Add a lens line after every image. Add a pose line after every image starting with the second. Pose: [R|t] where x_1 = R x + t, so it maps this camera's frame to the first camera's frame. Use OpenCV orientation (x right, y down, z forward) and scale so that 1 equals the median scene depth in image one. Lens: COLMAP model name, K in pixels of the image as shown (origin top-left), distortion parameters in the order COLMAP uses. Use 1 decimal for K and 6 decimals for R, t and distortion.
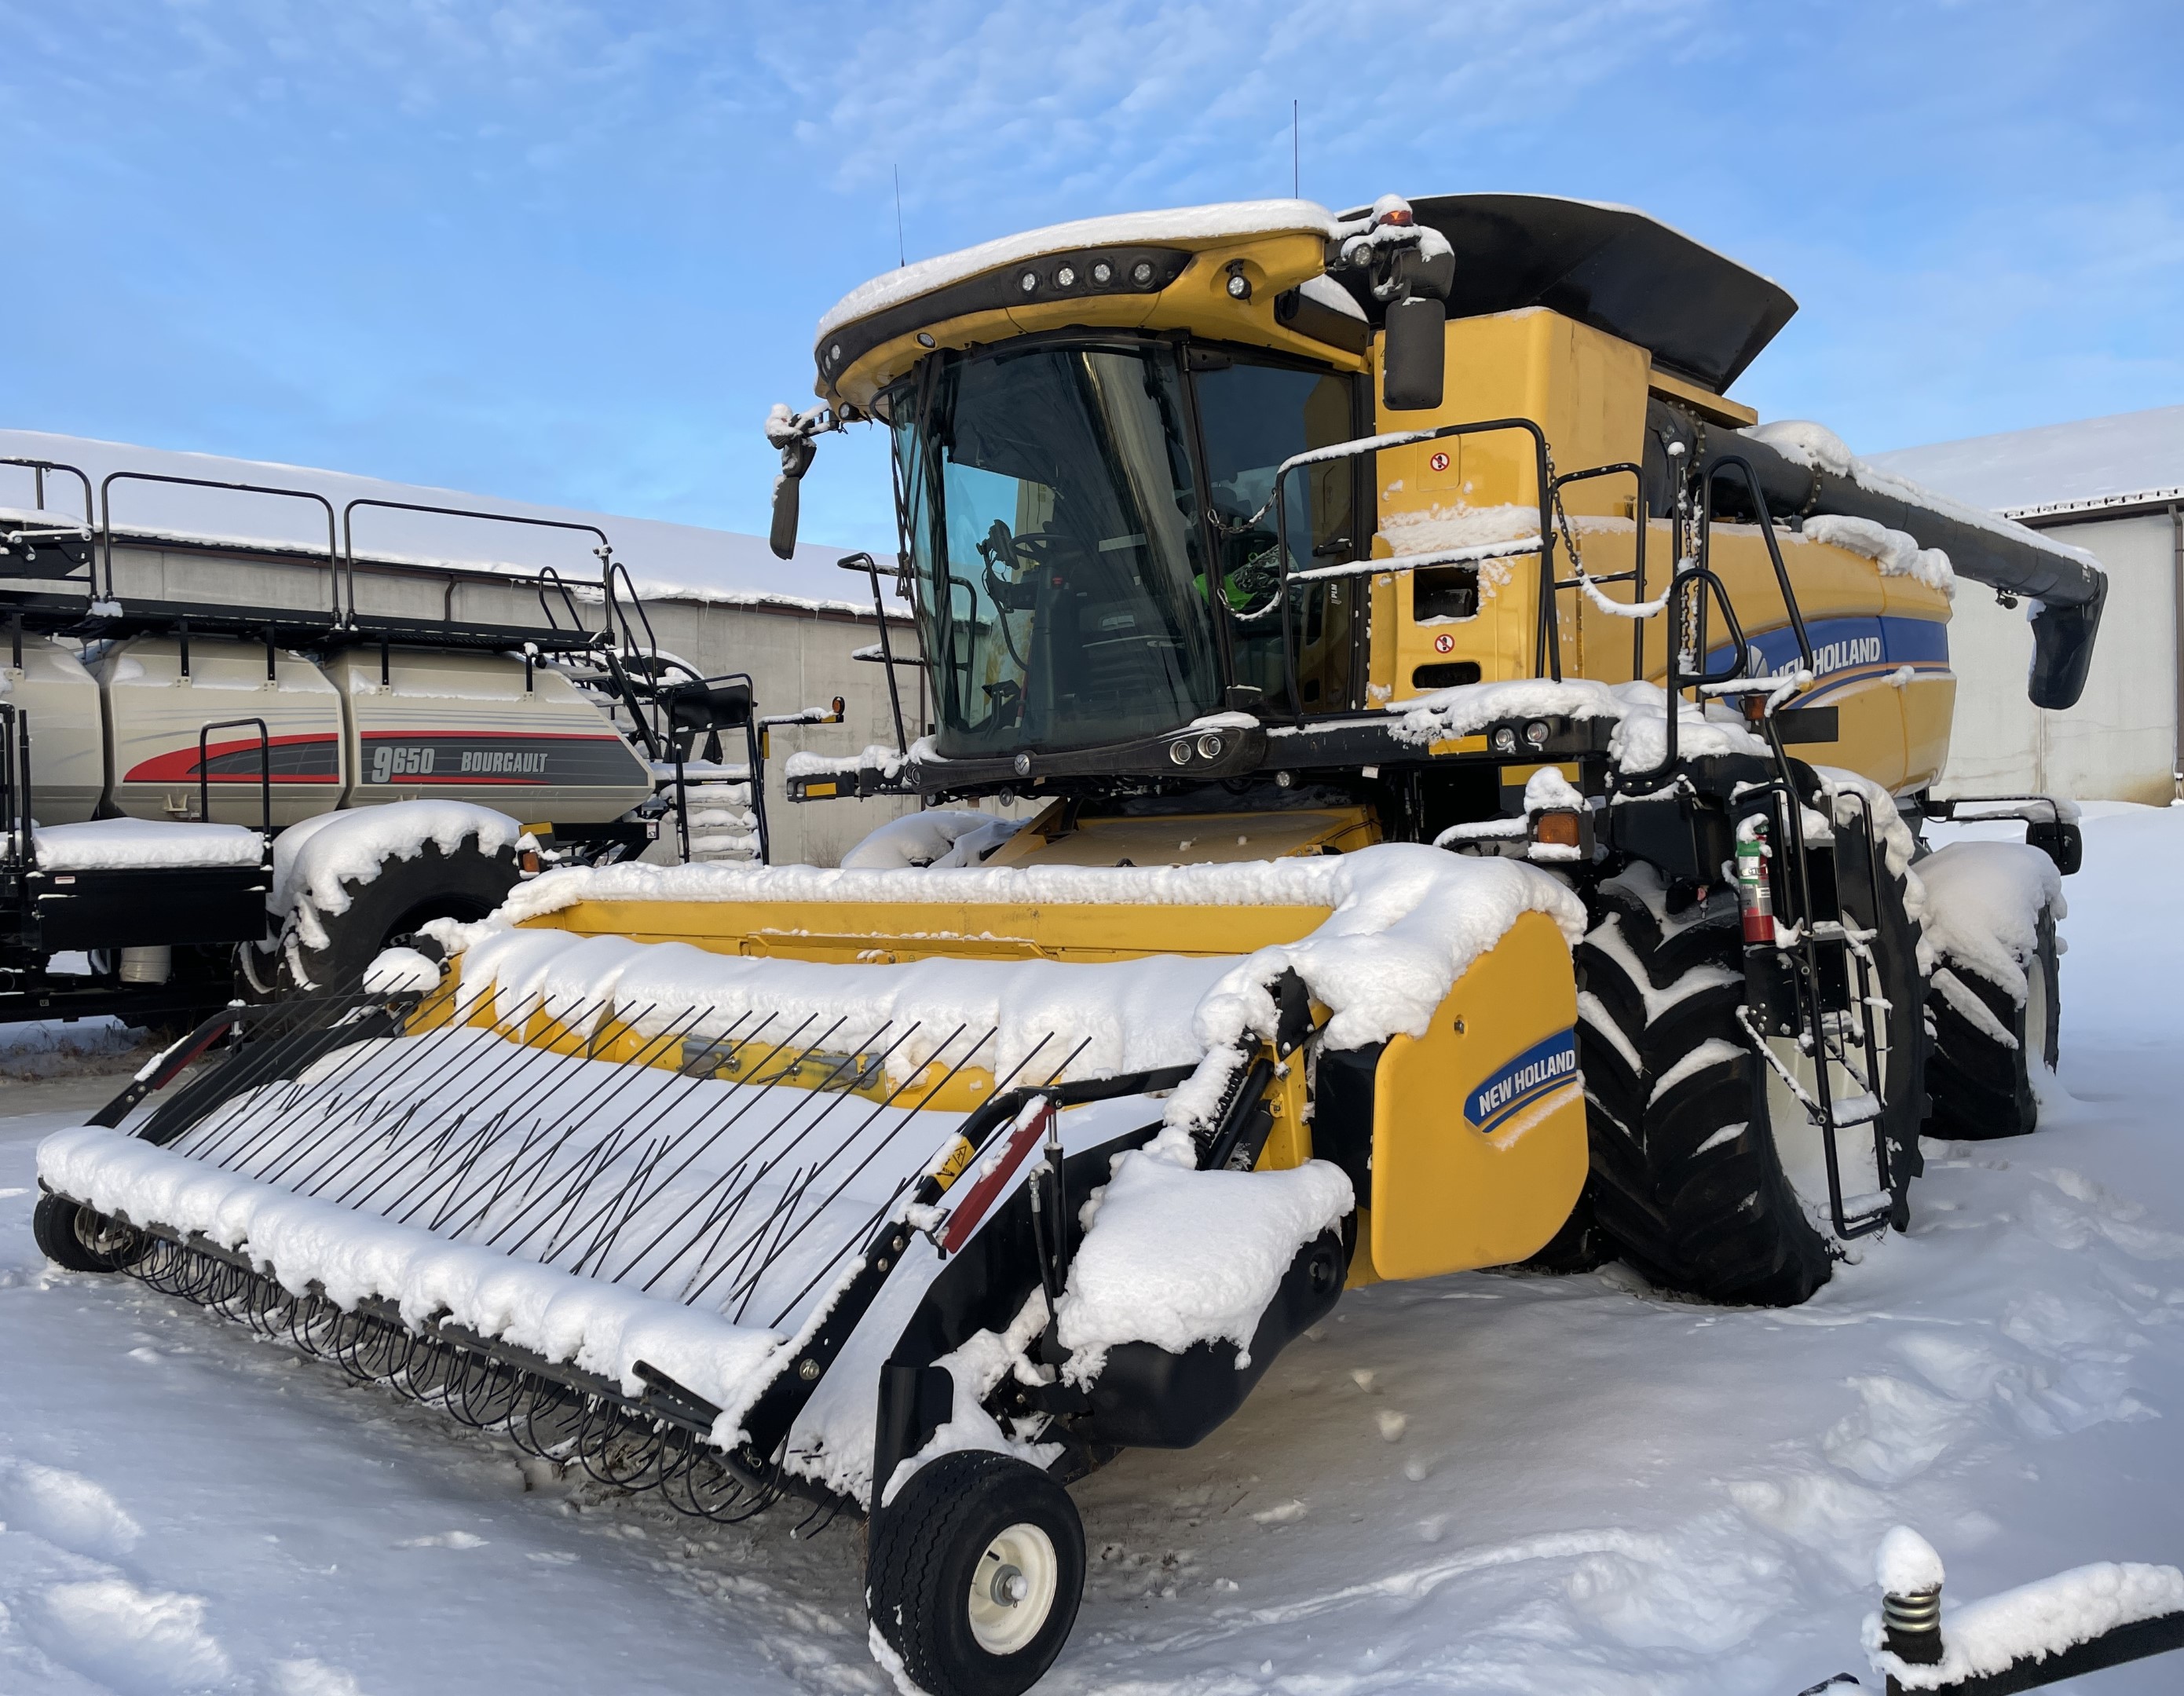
lens RADIAL K [[1722.8, 0, 1029.3], [0, 1722.8, 876.3], [0, 0, 1]] dist [0.090172, -0.062972]
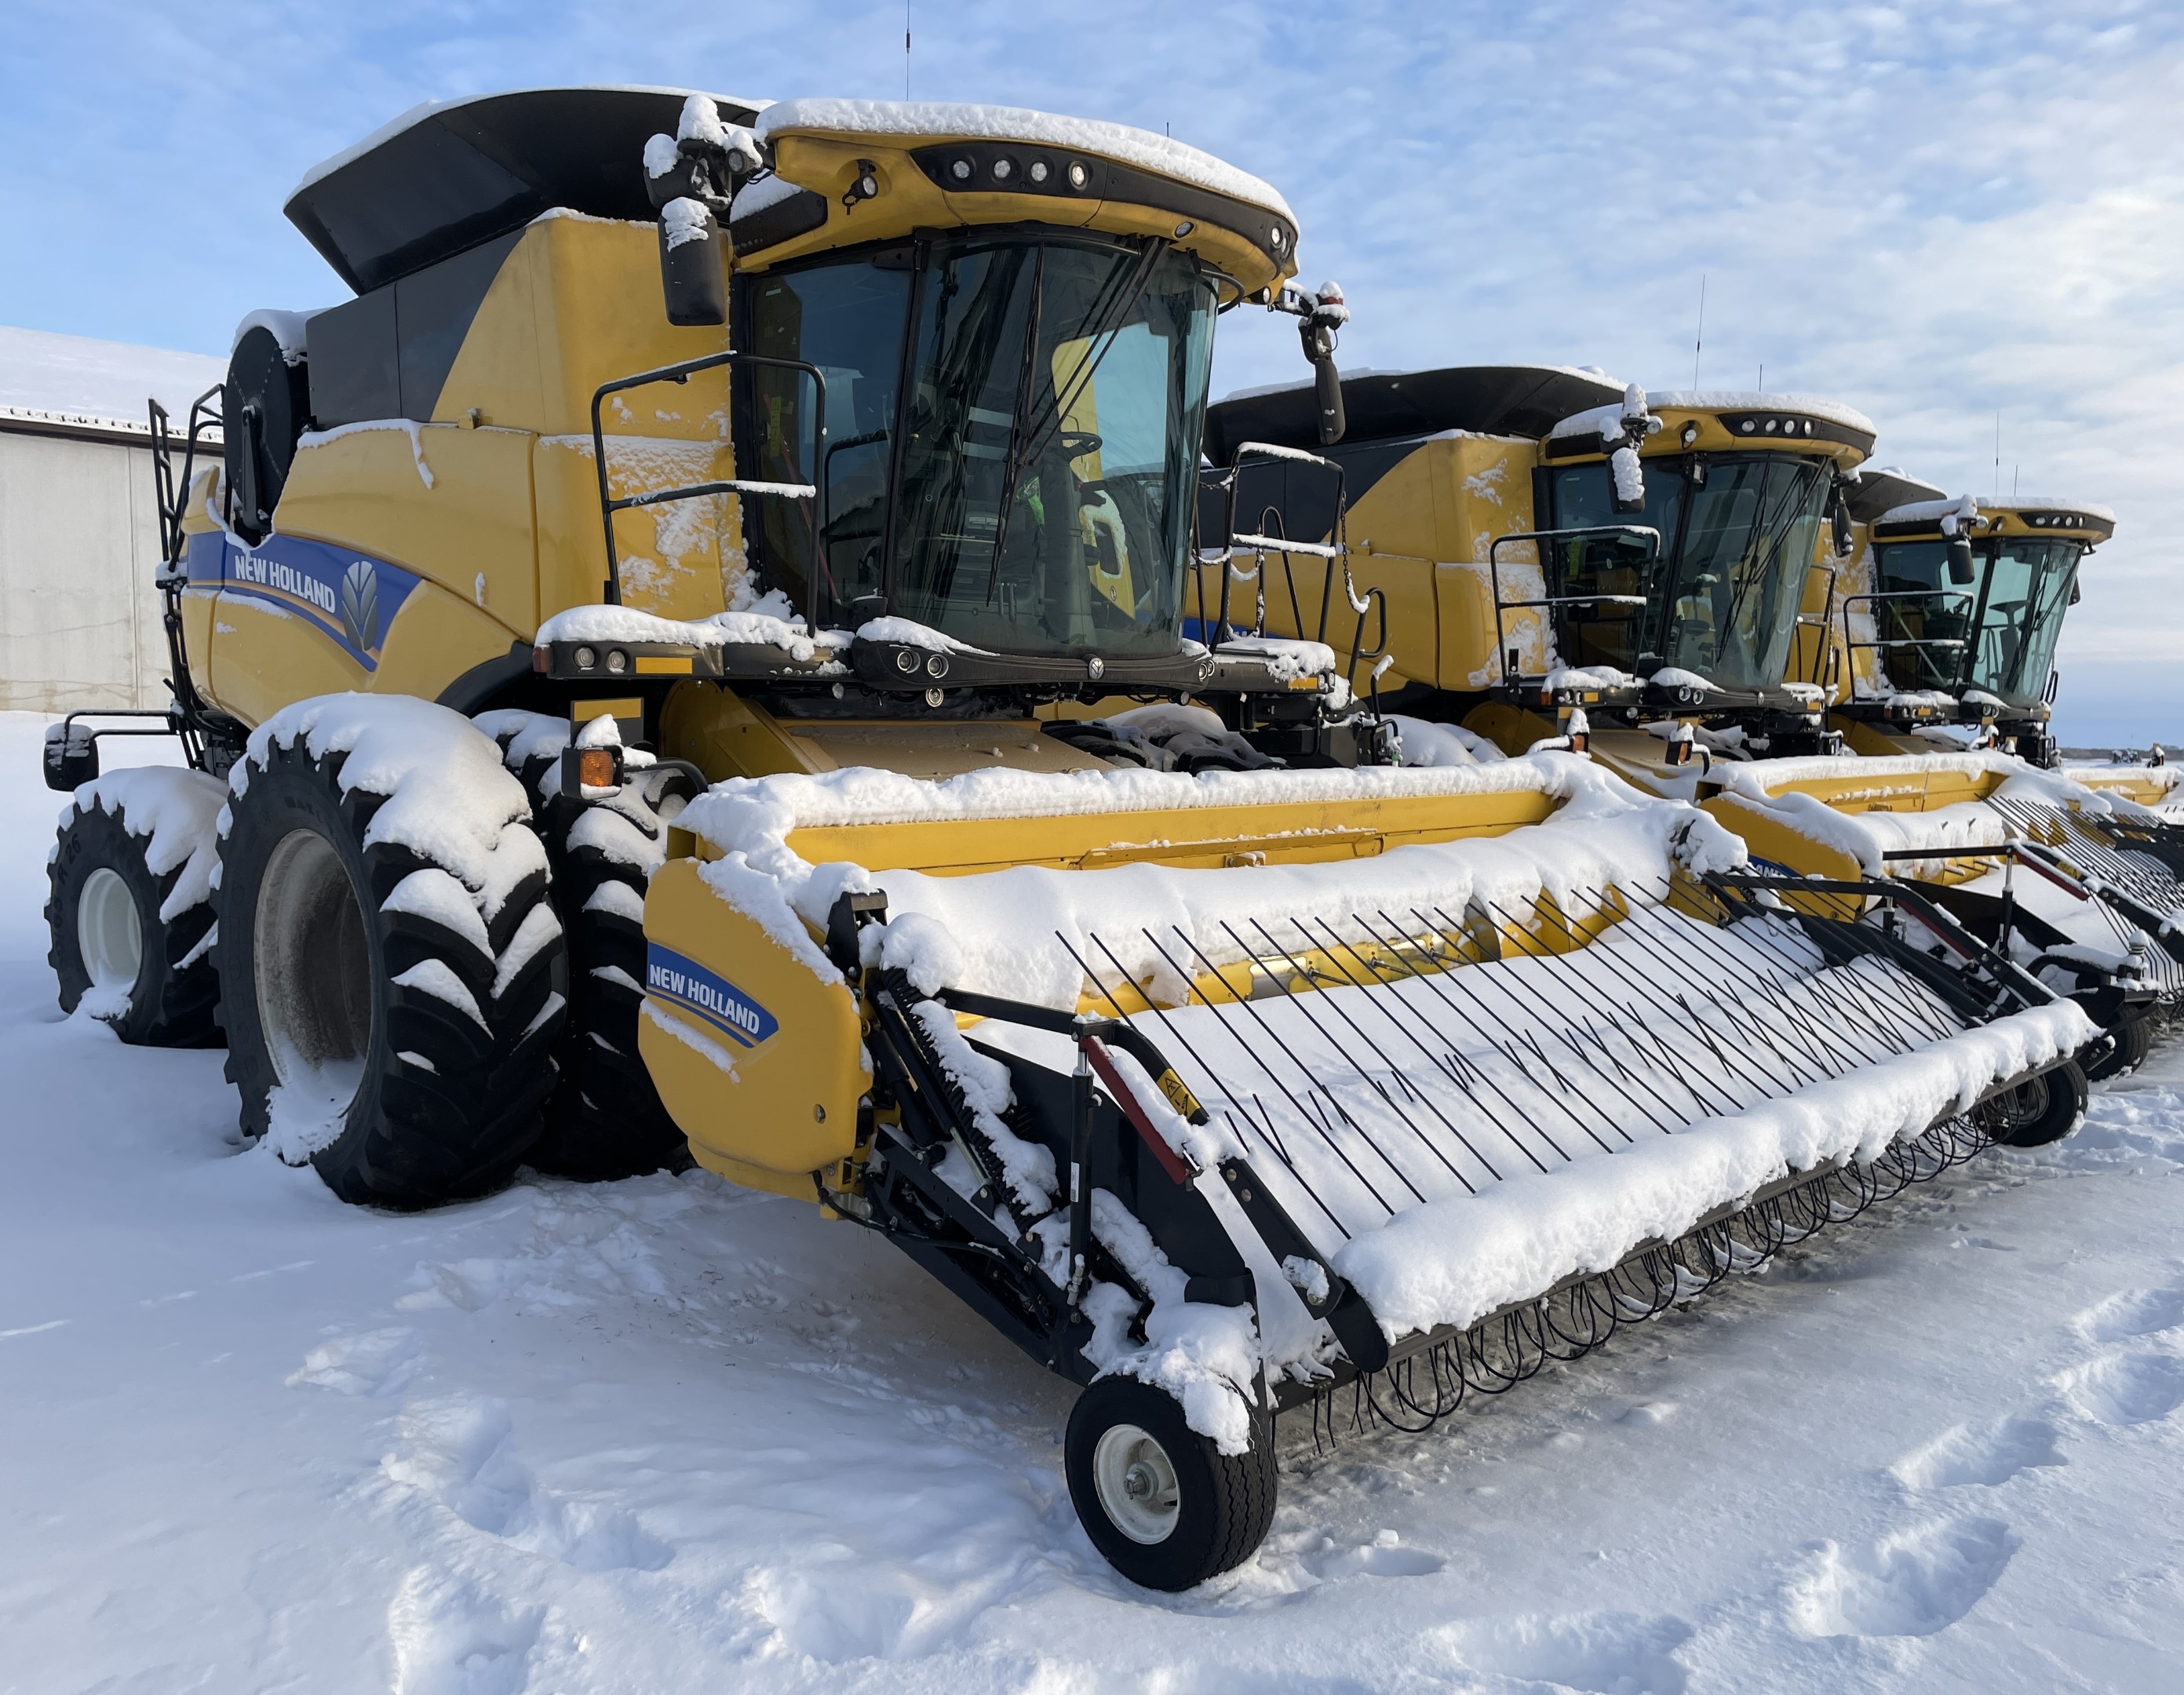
lens RADIAL K [[1722.9, 0, 1078.0], [0, 1722.9, 838.9], [0, 0, 1]] dist [0.090172, -0.062972]
pose [[-0.013780, -0.037739, 0.999193, -1.126265], [0.018627, 0.999104, 0.037993, -0.004902], [-0.999732, 0.019136, -0.013065, 1.157340]]
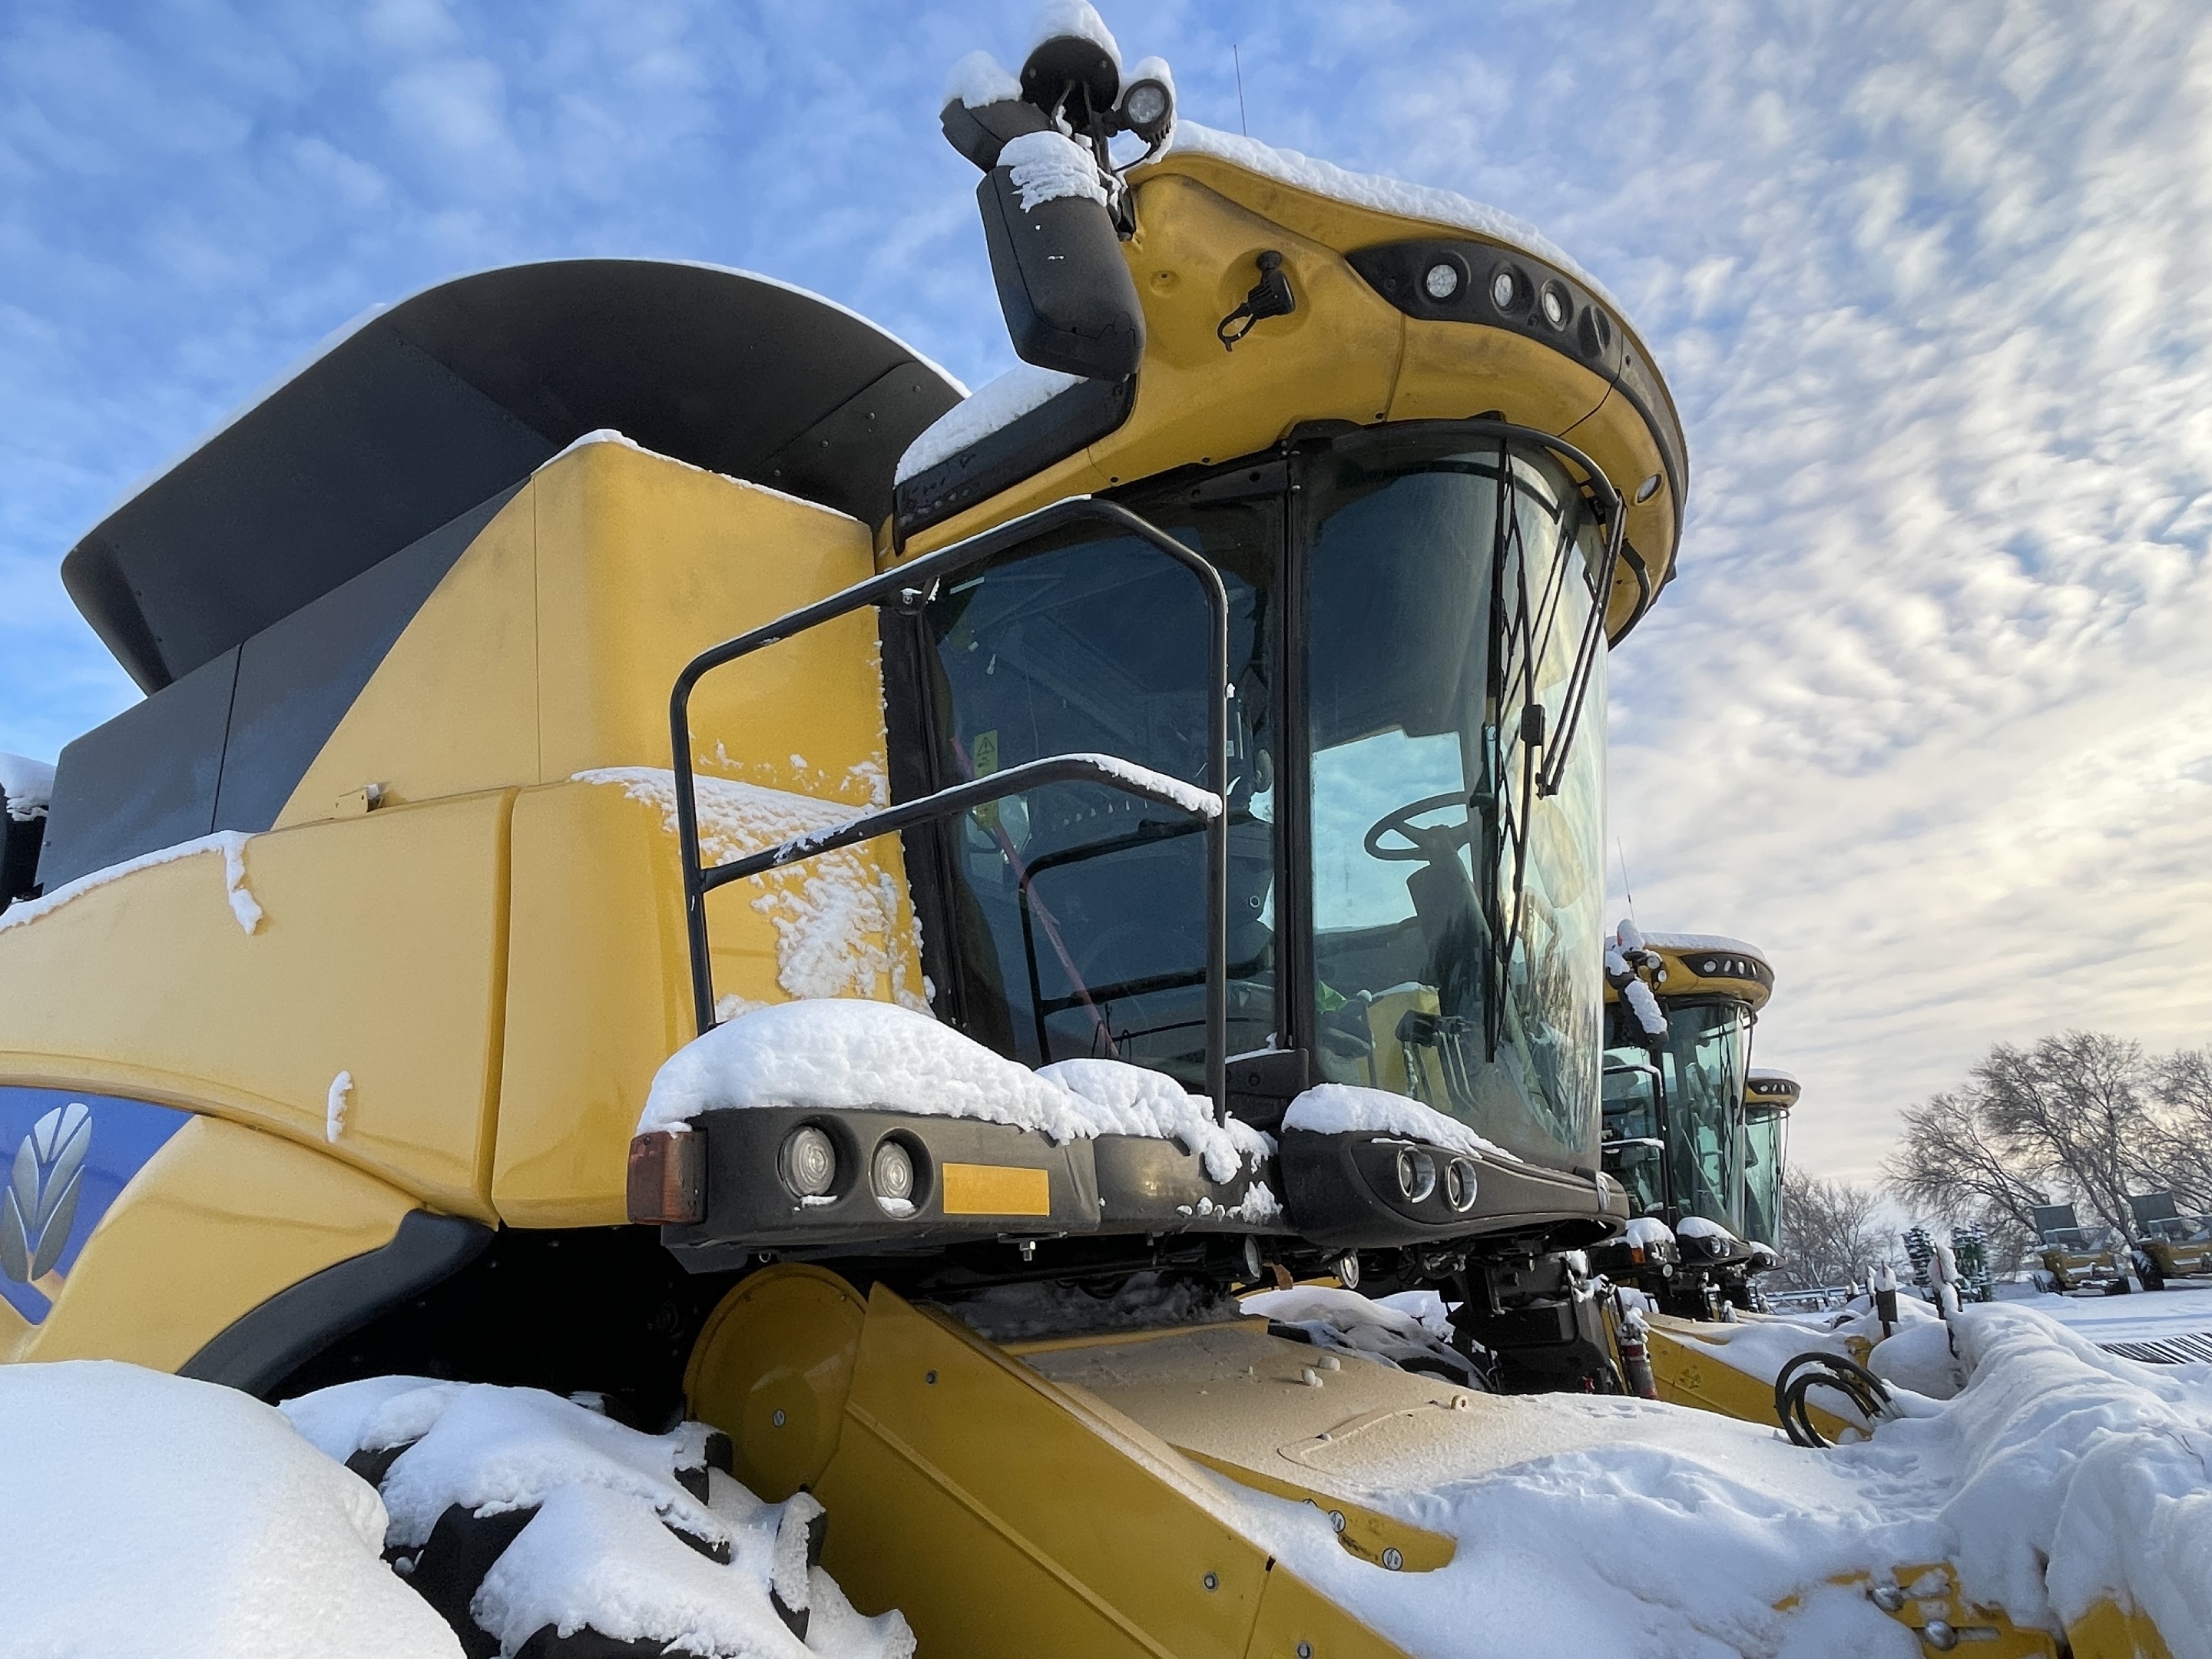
lens RADIAL K [[1290.8, 0, 1107.2], [0, 1290.8, 833.4], [0, 0, 1]] dist [-0.001877, -0.001014]
pose [[-0.259693, 0.387878, 0.884370, -0.403971], [0.104812, 0.921701, -0.373473, -0.038112], [-0.959987, -0.004296, -0.280013, 1.420061]]
